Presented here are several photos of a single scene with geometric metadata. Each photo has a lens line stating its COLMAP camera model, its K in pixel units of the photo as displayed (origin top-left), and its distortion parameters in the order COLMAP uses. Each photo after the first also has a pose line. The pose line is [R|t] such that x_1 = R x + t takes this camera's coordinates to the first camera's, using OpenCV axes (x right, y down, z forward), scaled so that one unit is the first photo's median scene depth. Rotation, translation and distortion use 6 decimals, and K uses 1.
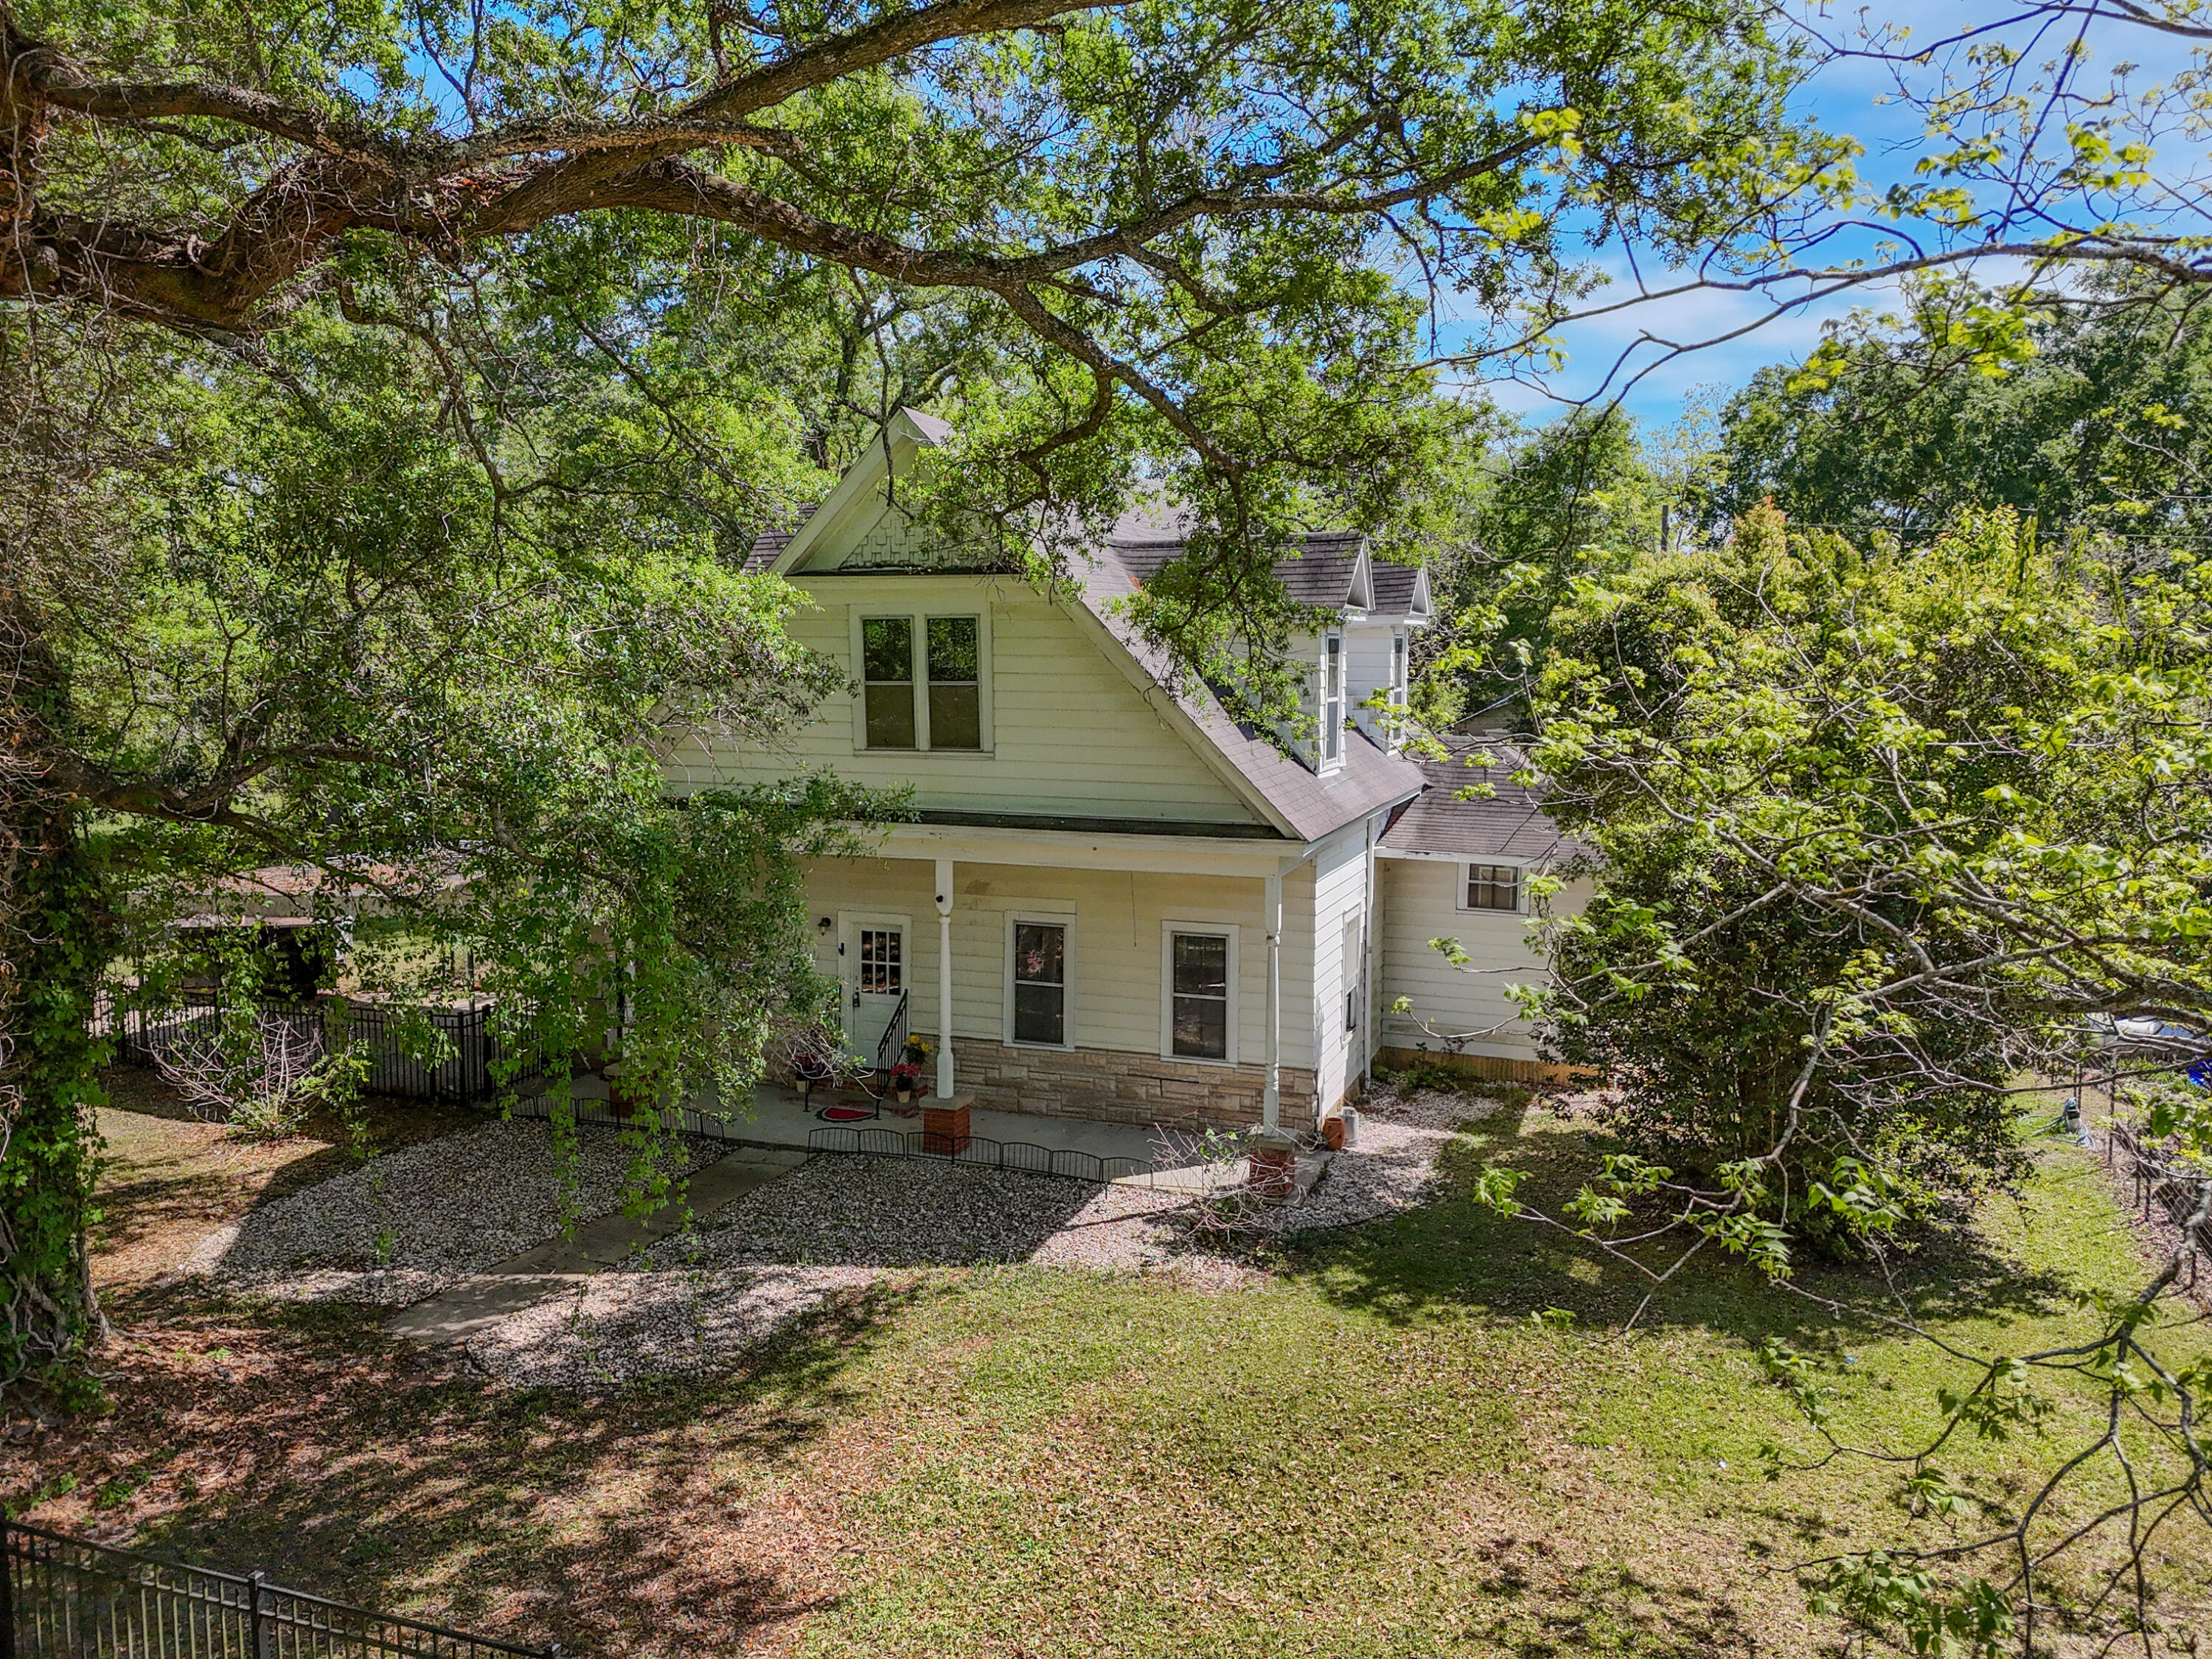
lens RADIAL K [[1566.1, 0, 1100.4], [0, 1566.1, 806.5], [0, 0, 1]] dist [0.001206, -0.005356]
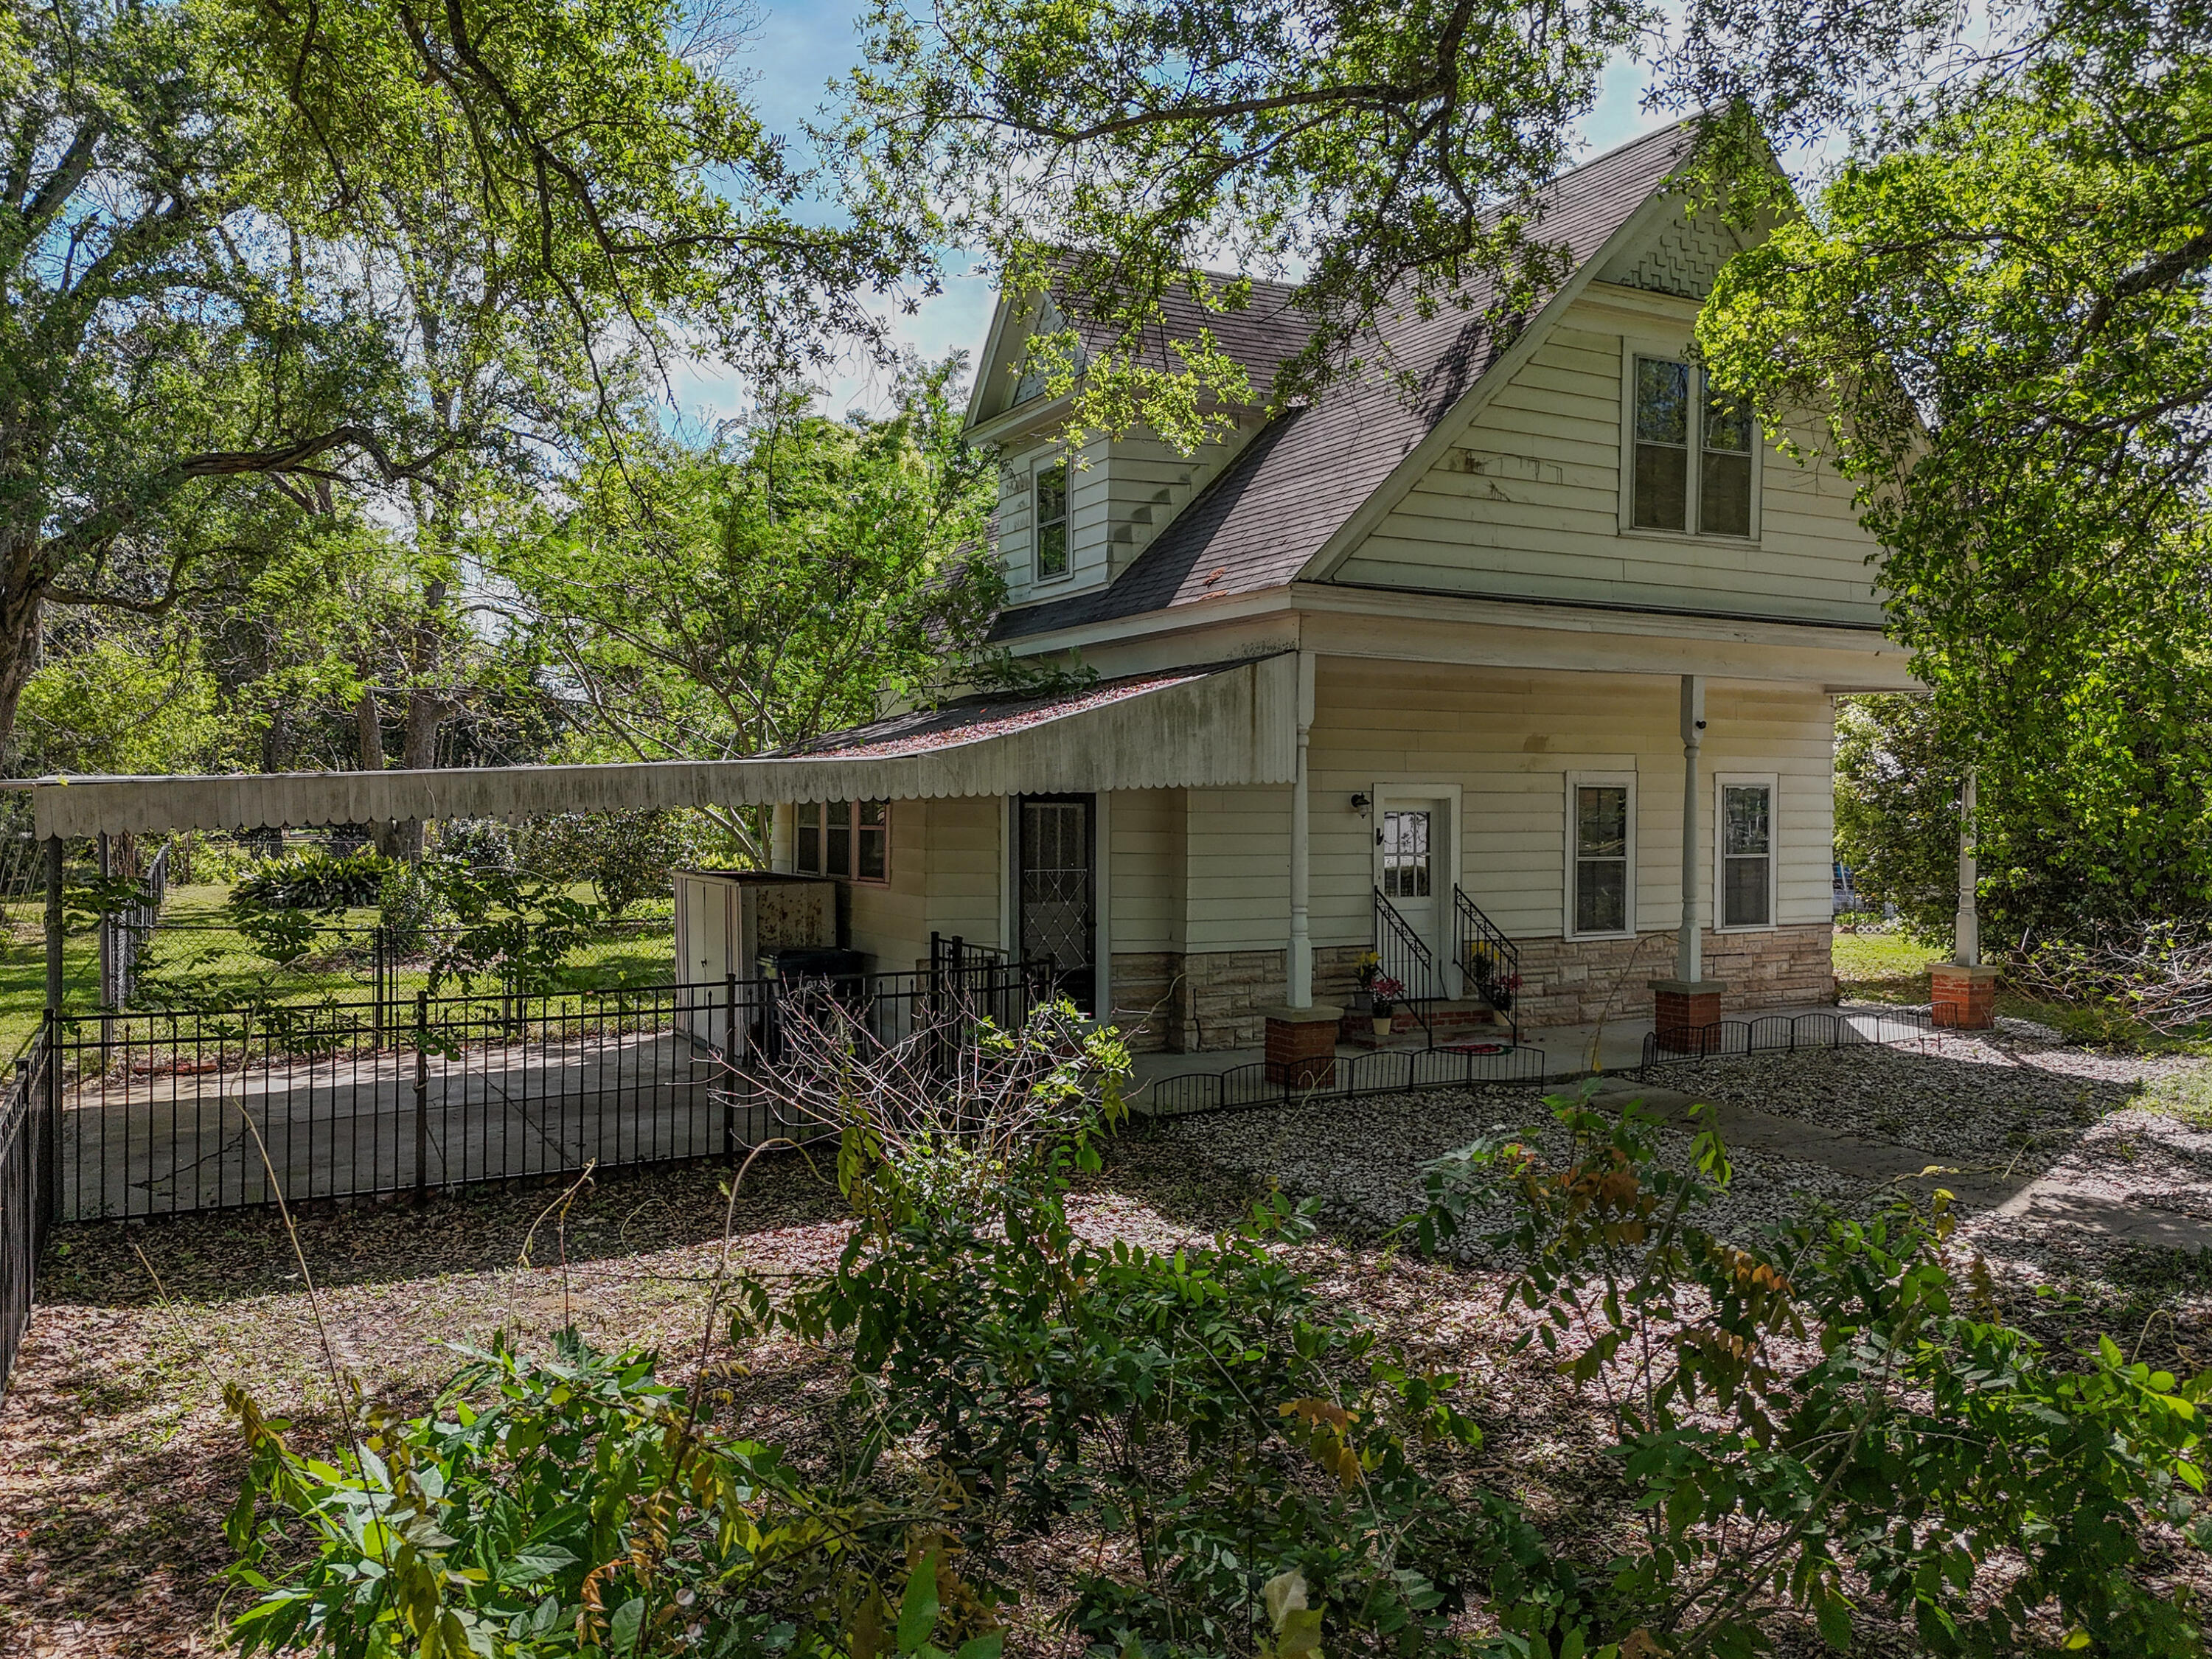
lens RADIAL K [[1629.1, 0, 1106.0], [0, 1629.1, 829.5], [0, 0, 1]] dist [0.122986, -0.130908]
pose [[0.657294, -0.006980, 0.753602, -0.908758], [0.073879, 0.995738, -0.055215, 0.133382], [-0.750004, 0.091968, 0.655008, 0.661923]]
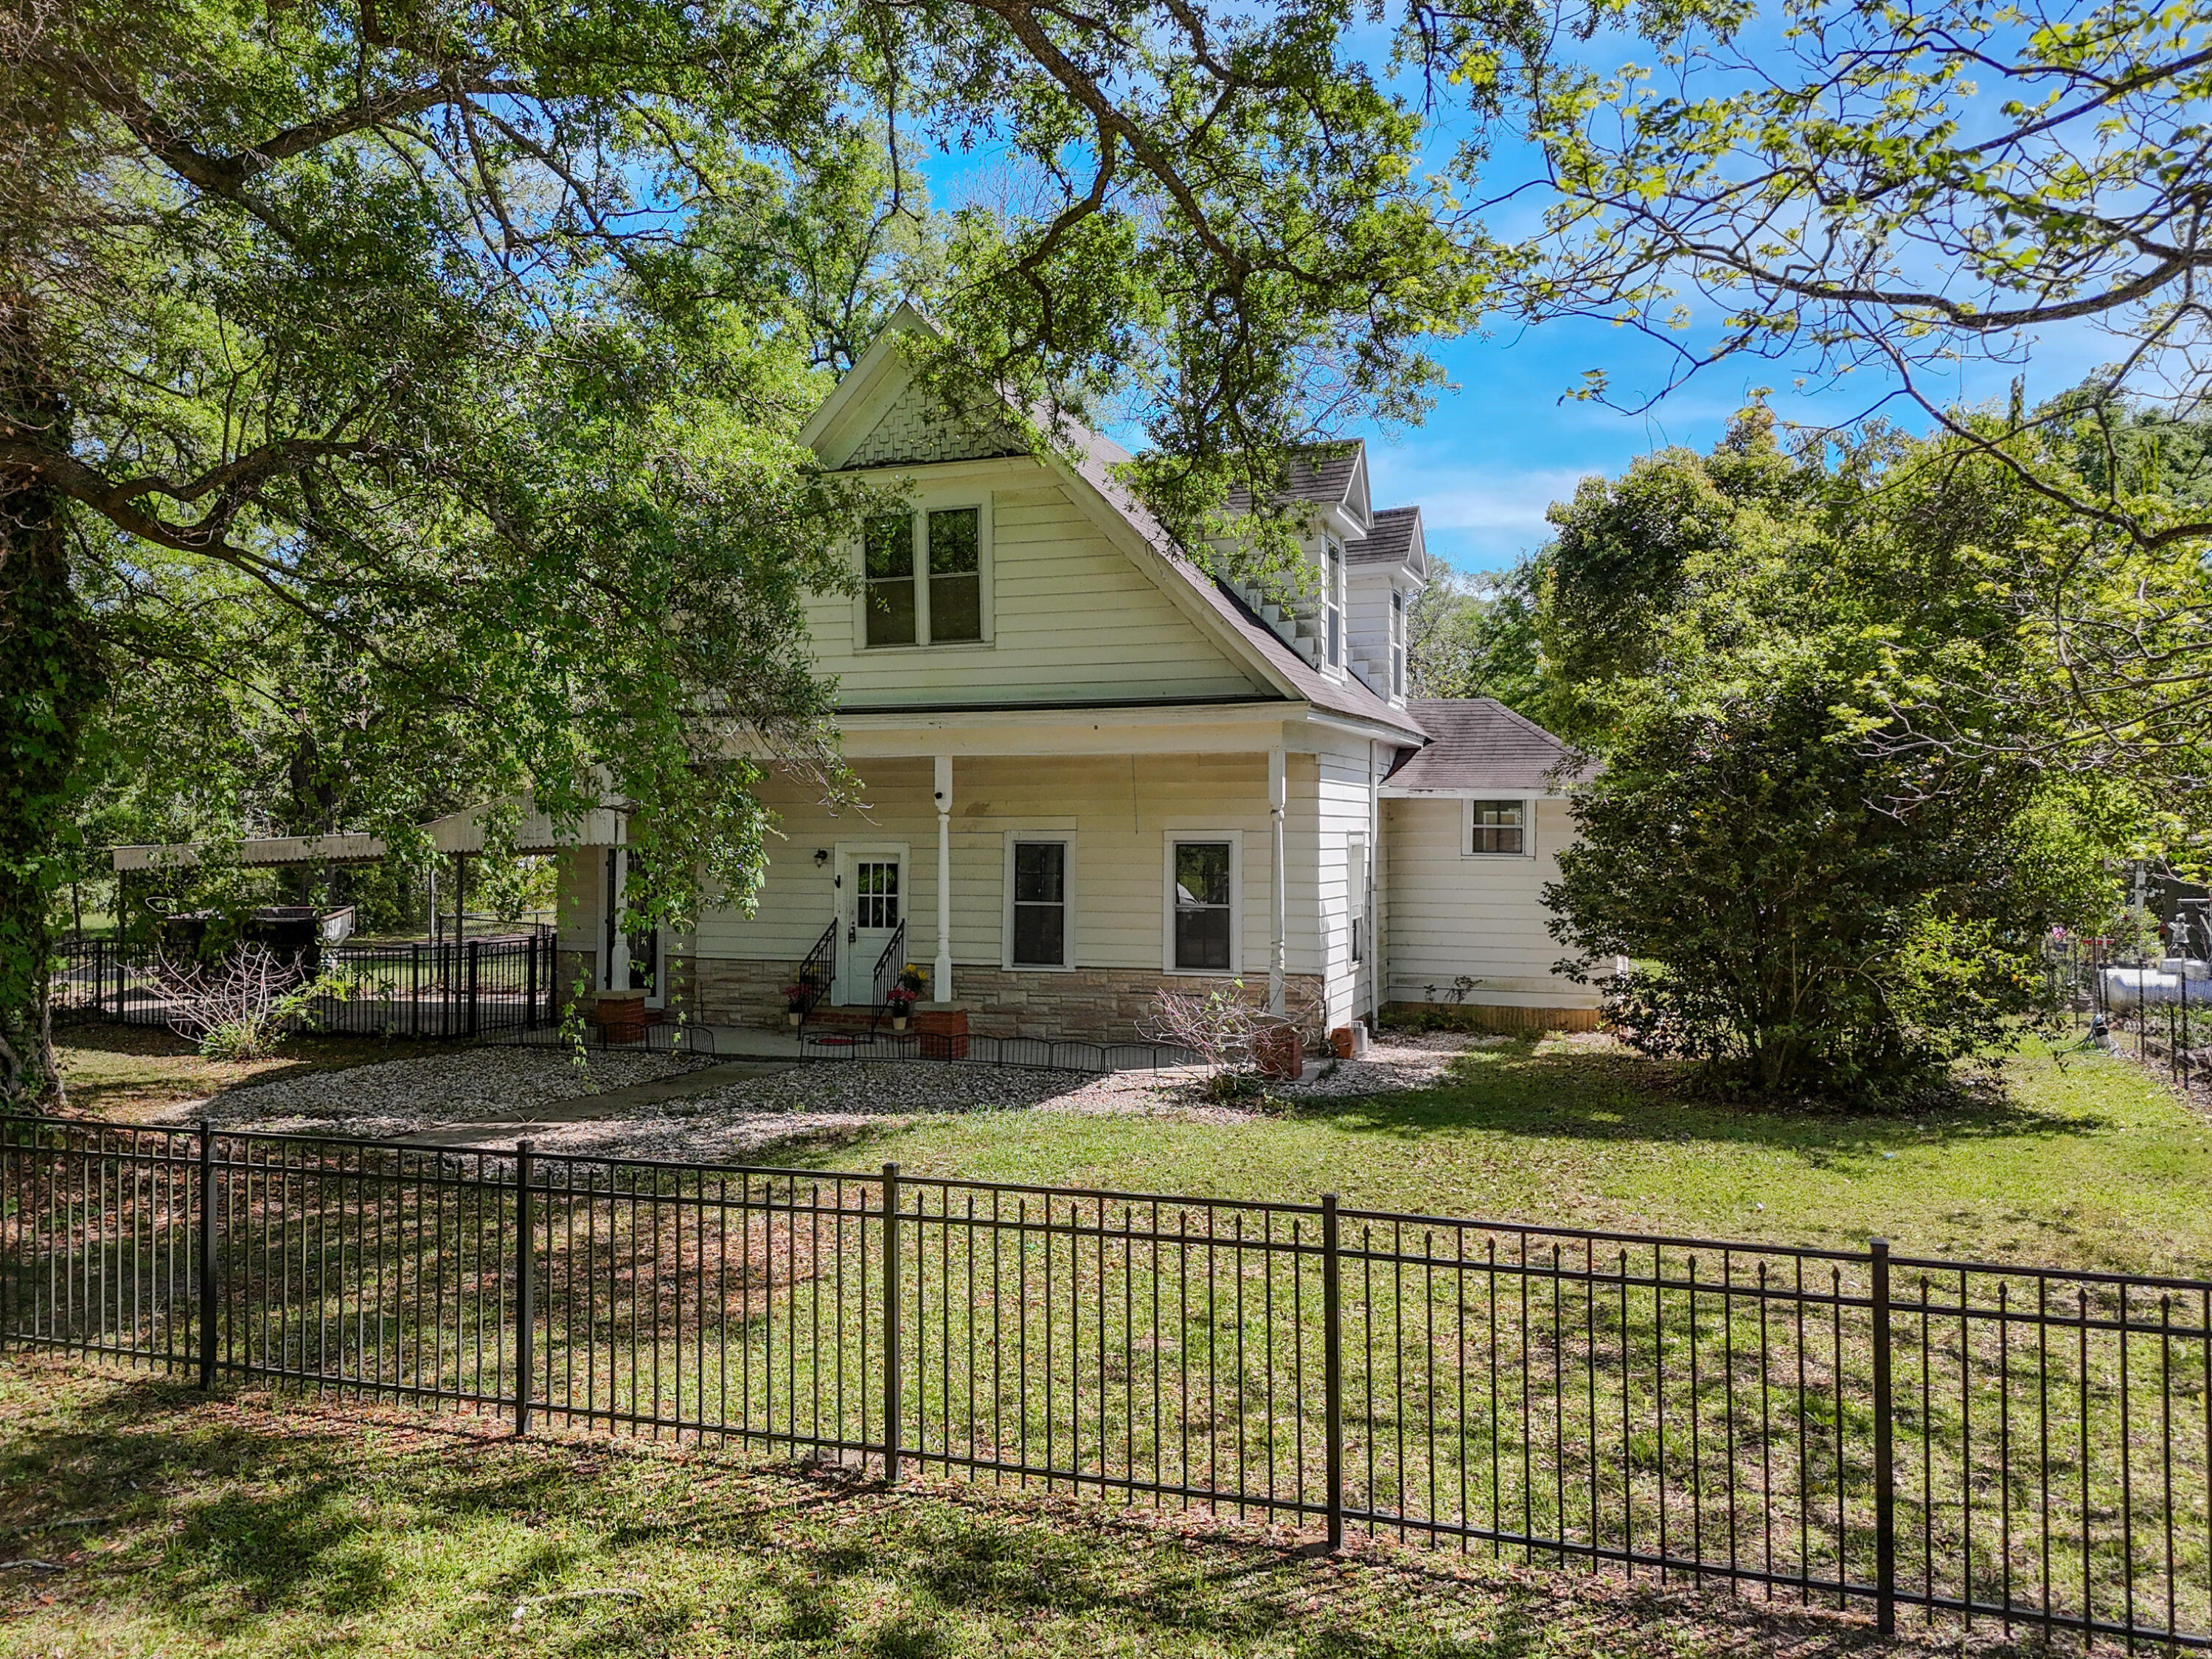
lens RADIAL K [[1564.6, 0, 1106.0], [0, 1564.6, 829.5], [0, 0, 1]] dist [0.000545, -0.004714]
pose [[0.999980, -0.001342, 0.006137, -0.003254], [0.001945, 0.995045, -0.099404, 0.173427], [-0.005973, 0.099414, 0.995028, 0.020531]]
